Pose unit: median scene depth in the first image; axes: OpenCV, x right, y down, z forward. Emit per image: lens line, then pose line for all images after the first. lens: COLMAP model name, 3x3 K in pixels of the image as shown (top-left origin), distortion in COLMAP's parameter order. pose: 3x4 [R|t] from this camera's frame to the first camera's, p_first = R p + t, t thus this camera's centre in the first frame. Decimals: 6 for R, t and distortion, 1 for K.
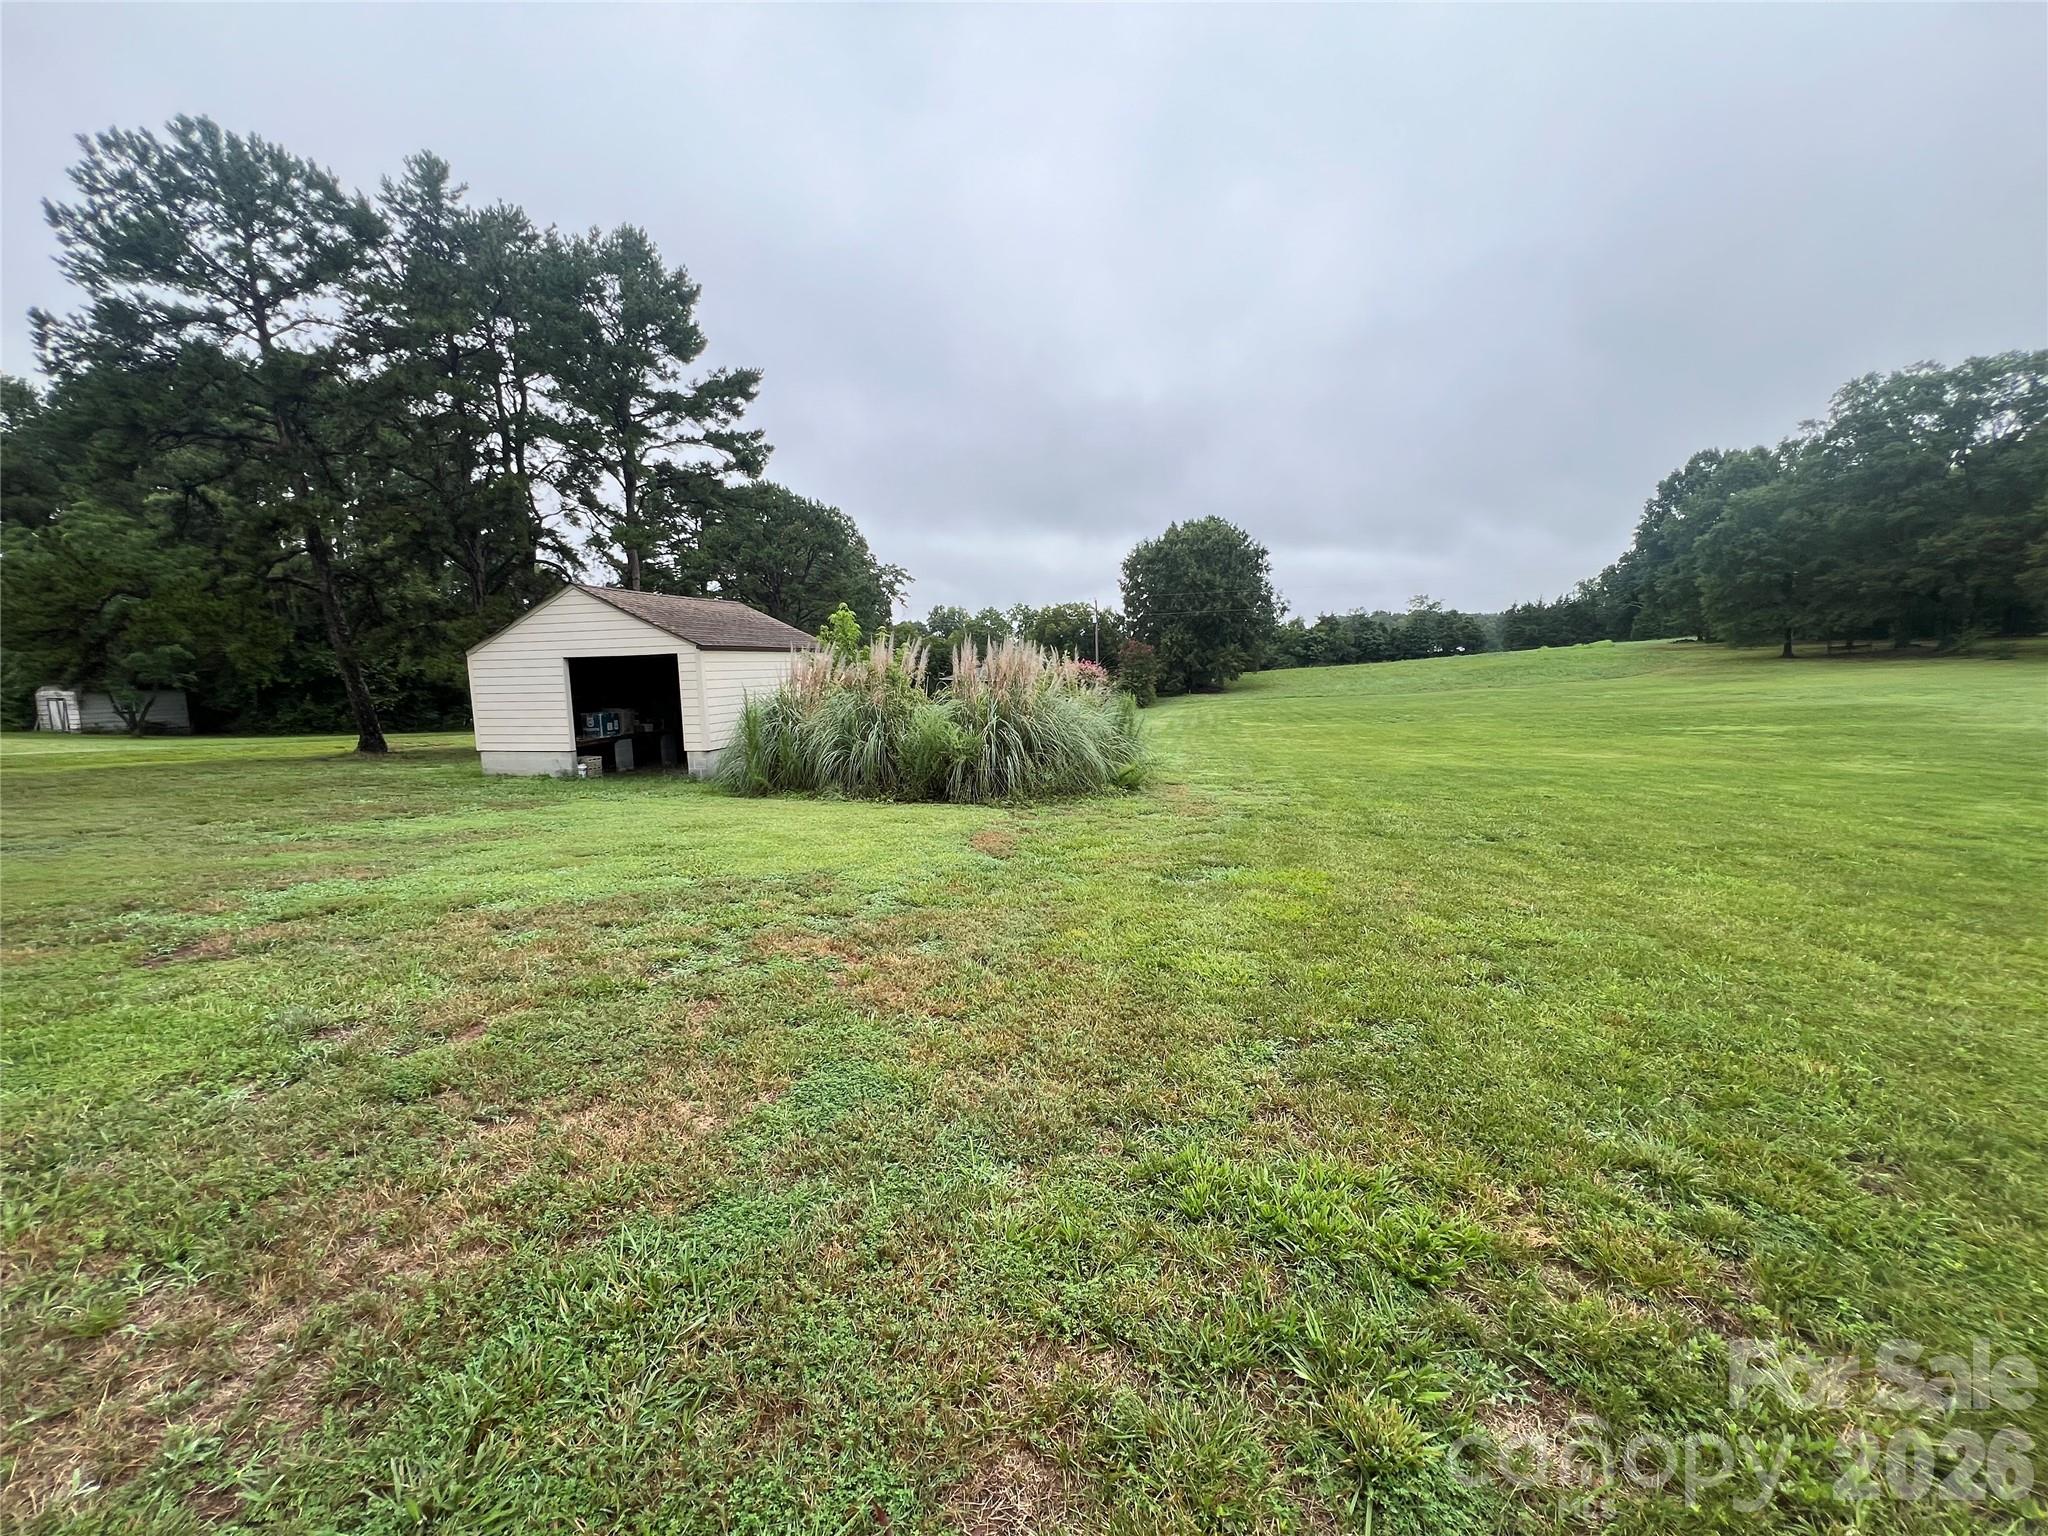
lens RADIAL K [[816.5, 0, 1025.7], [0, 816.5, 768.9], [0, 0, 1]] dist [-0.004504, 0.000192]
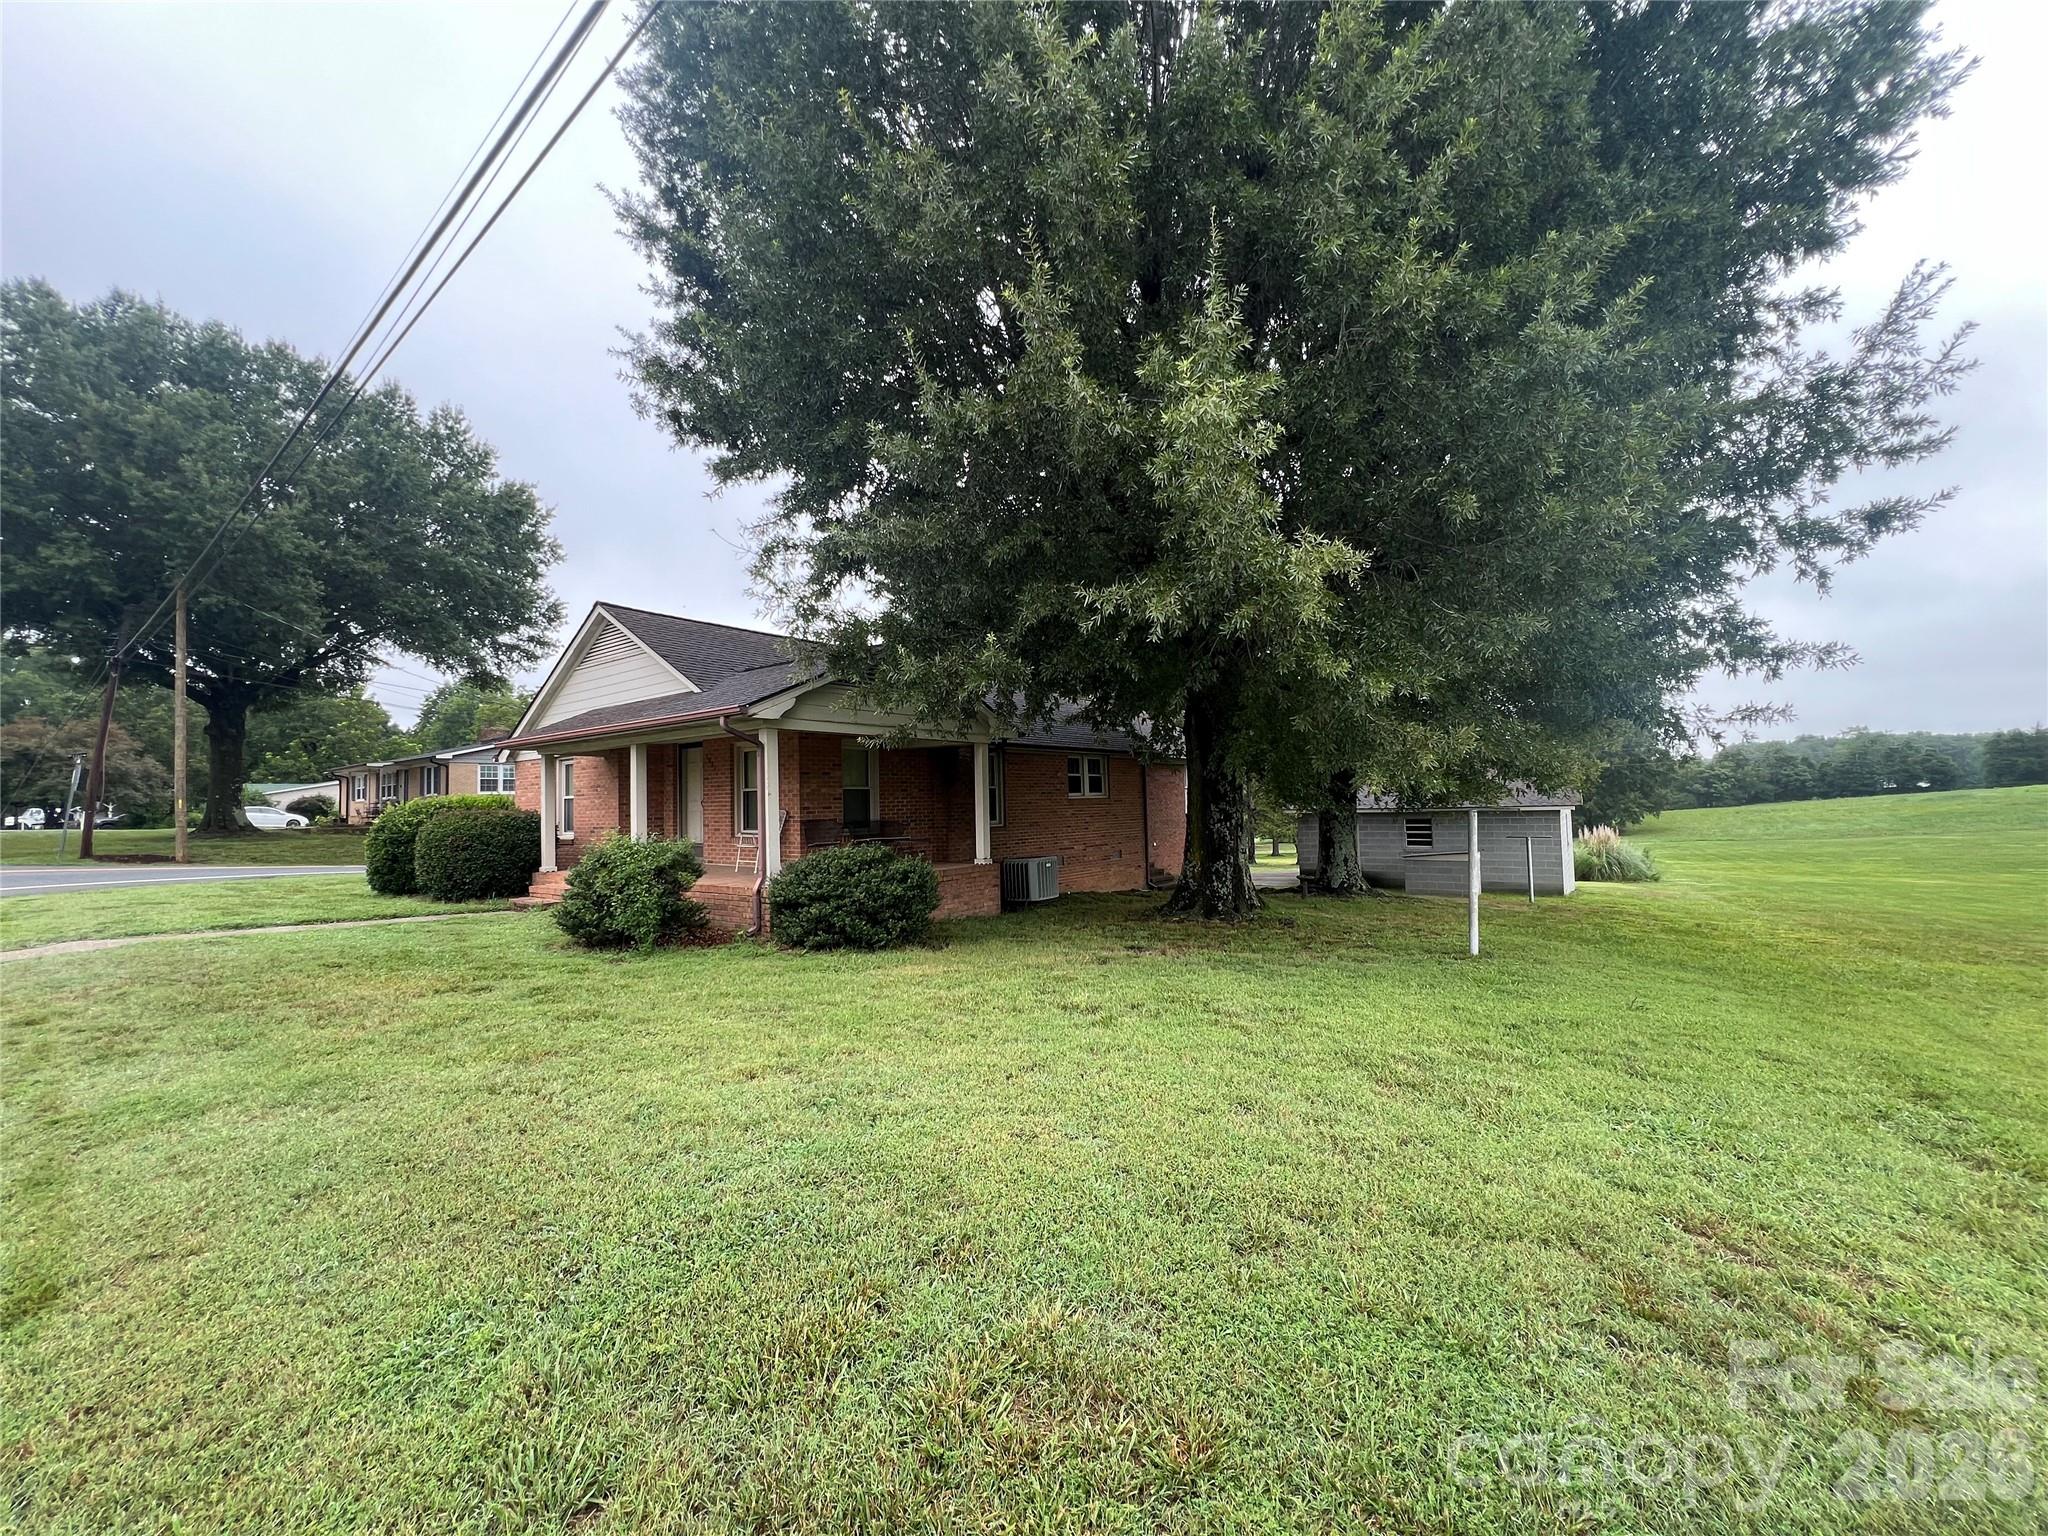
lens RADIAL K [[816.5, 0, 1018.7], [0, 816.5, 771.1], [0, 0, 1]] dist [-0.004504, 0.000192]
pose [[0.932014, -0.013824, -0.362158, -0.038420], [-0.043069, 0.987966, -0.148551, 0.006998], [0.359853, 0.154050, 0.920203, -0.104828]]
